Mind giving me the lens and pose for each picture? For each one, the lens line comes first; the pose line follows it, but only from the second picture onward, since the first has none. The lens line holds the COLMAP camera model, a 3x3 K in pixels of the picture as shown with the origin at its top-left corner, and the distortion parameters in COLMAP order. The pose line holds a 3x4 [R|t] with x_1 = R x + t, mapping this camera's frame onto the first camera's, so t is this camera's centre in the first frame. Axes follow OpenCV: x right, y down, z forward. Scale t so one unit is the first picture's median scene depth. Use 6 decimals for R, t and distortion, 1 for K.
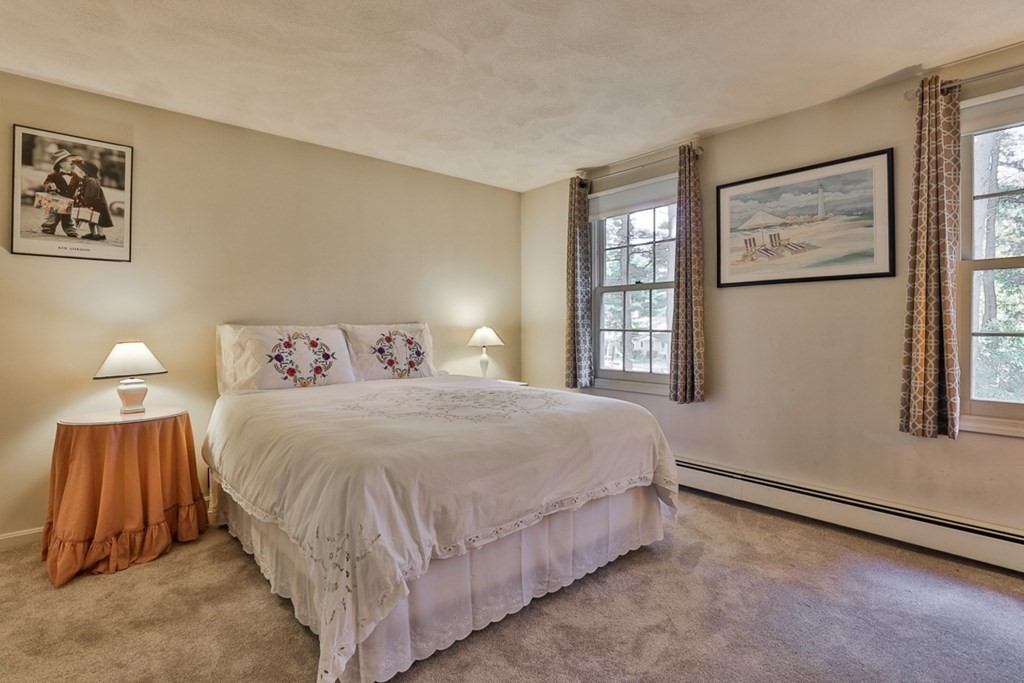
lens RADIAL K [[532.8, 0, 508.8], [0, 532.8, 312.9], [0, 0, 1]] dist [-0.022158, 0.000963]
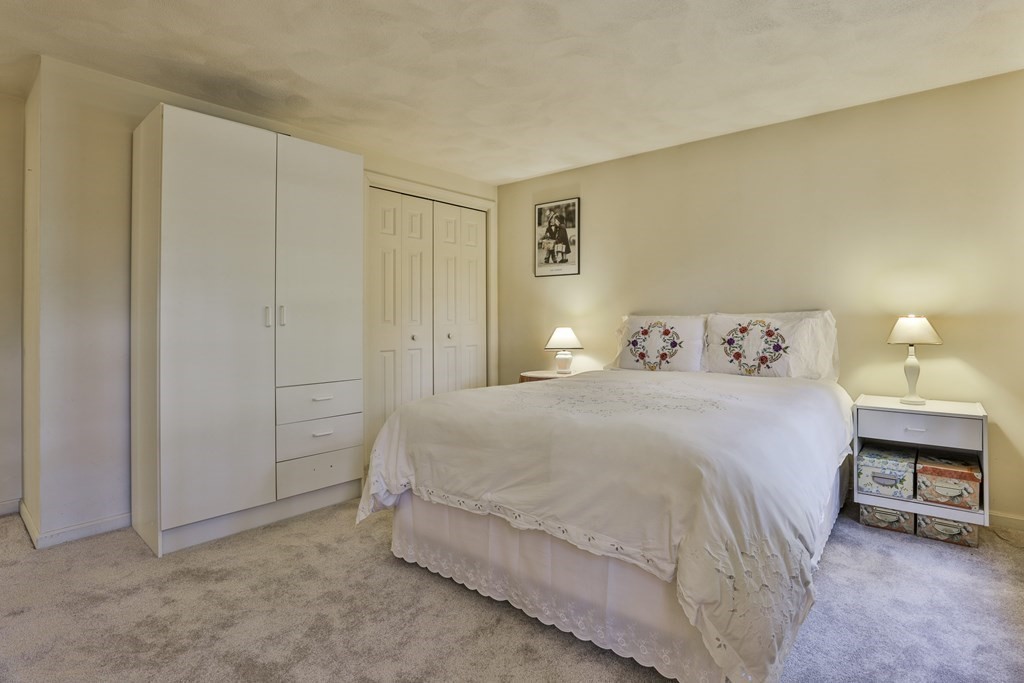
lens RADIAL K [[498.6, 0, 532.5], [0, 498.6, 312.0], [0, 0, 1]] dist [-0.035675, -0.000045]
pose [[0.153257, -0.010666, -0.988129, 0.677541], [0.034095, 0.999403, -0.005500, 0.015171], [0.987598, -0.032847, 0.153529, 0.656723]]
